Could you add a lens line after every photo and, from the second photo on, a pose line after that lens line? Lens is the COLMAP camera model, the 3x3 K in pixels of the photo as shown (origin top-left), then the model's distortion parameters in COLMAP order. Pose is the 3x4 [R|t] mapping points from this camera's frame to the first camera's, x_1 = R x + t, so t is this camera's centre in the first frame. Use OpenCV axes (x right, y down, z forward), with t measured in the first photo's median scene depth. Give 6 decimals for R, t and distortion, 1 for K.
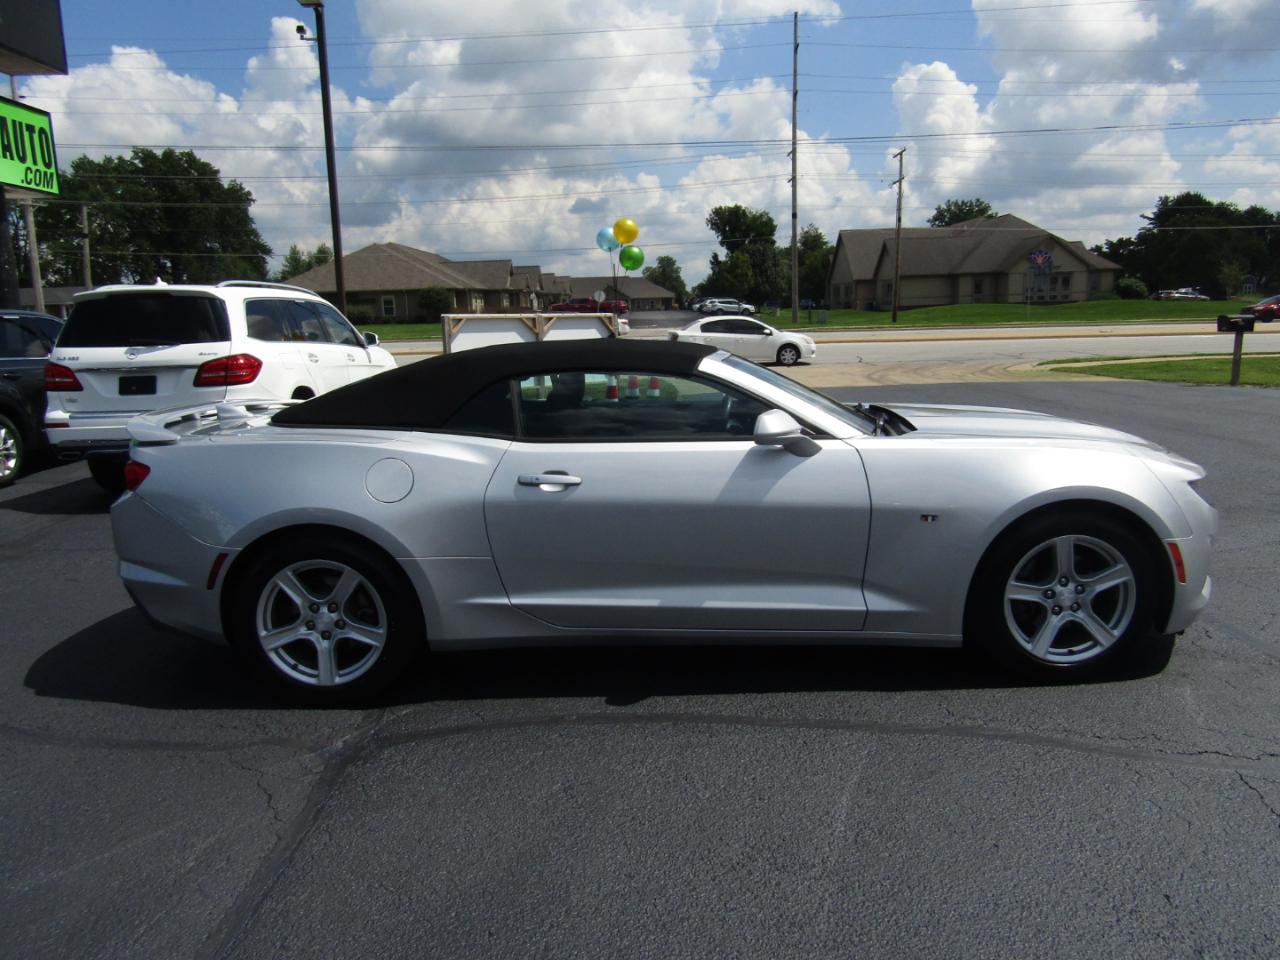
lens RADIAL K [[899.7, 0, 644.9], [0, 899.7, 480.6], [0, 0, 1]] dist [-0.010351, -0.006818]
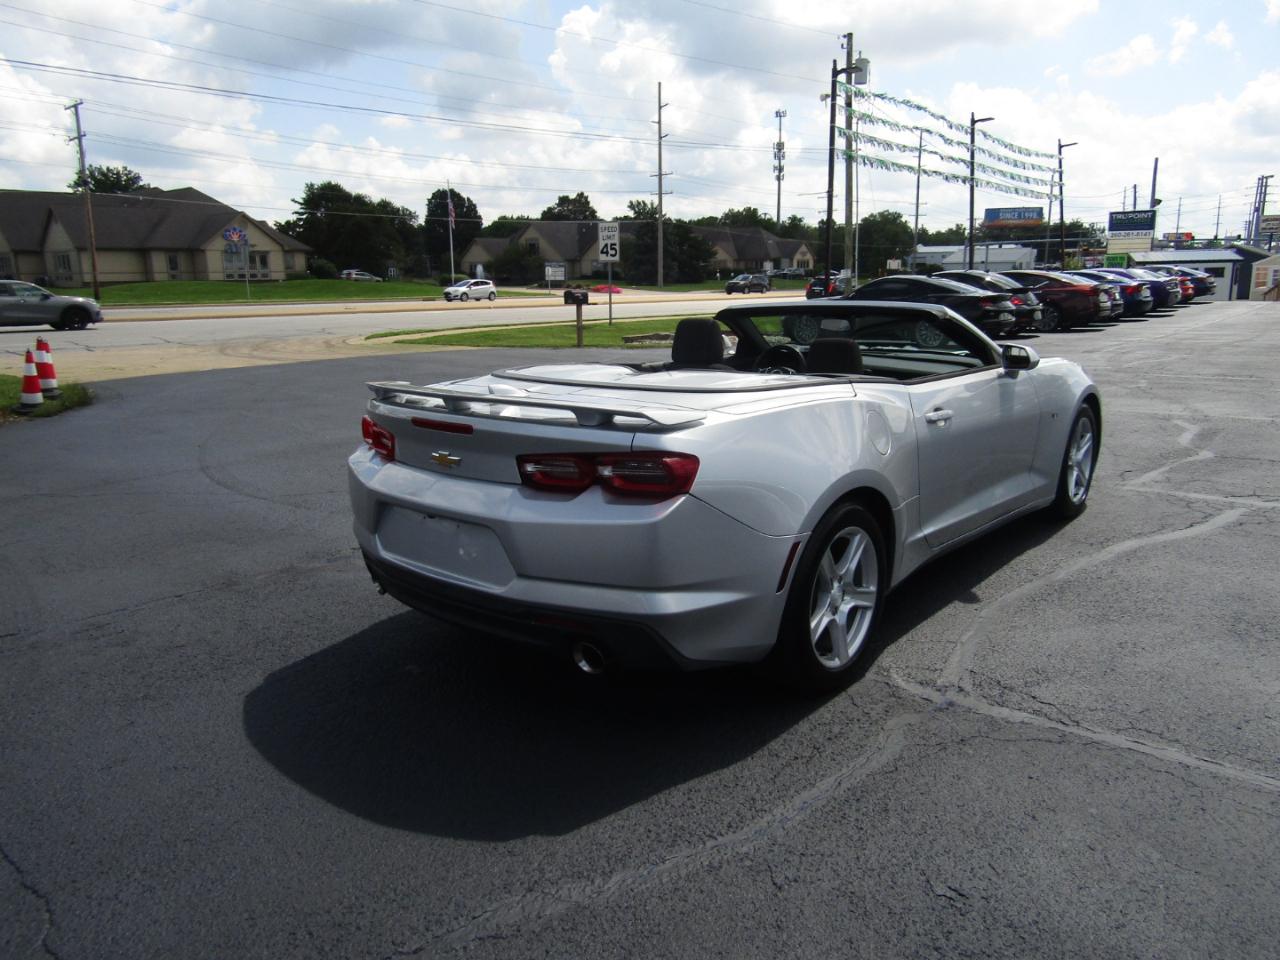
lens RADIAL K [[904.6, 0, 644.7], [0, 904.6, 480.2], [0, 0, 1]] dist [-0.008729, -0.009443]
pose [[0.629991, -0.147299, 0.762505, -1.247959], [0.132749, 0.987822, 0.081146, -0.063556], [-0.765172, 0.050100, 0.641873, 0.612842]]
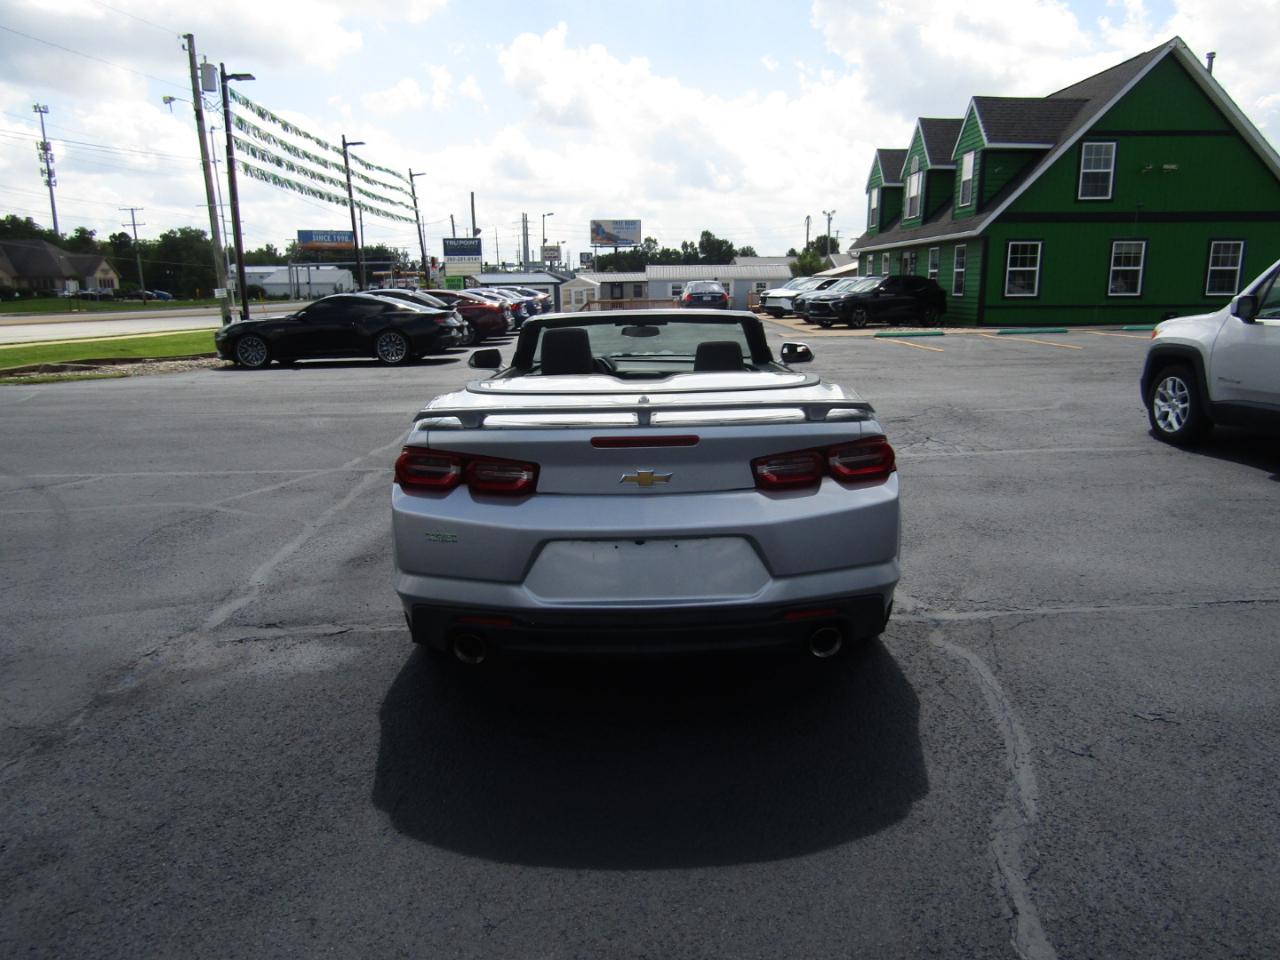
lens RADIAL K [[902.9, 0, 644.6], [0, 902.9, 479.3], [0, 0, 1]] dist [-0.009722, -0.006444]
pose [[-0.043628, -0.172738, 0.984001, -1.499532], [0.188358, 0.965853, 0.177903, -0.184497], [-0.981131, 0.193106, -0.009601, 1.368302]]
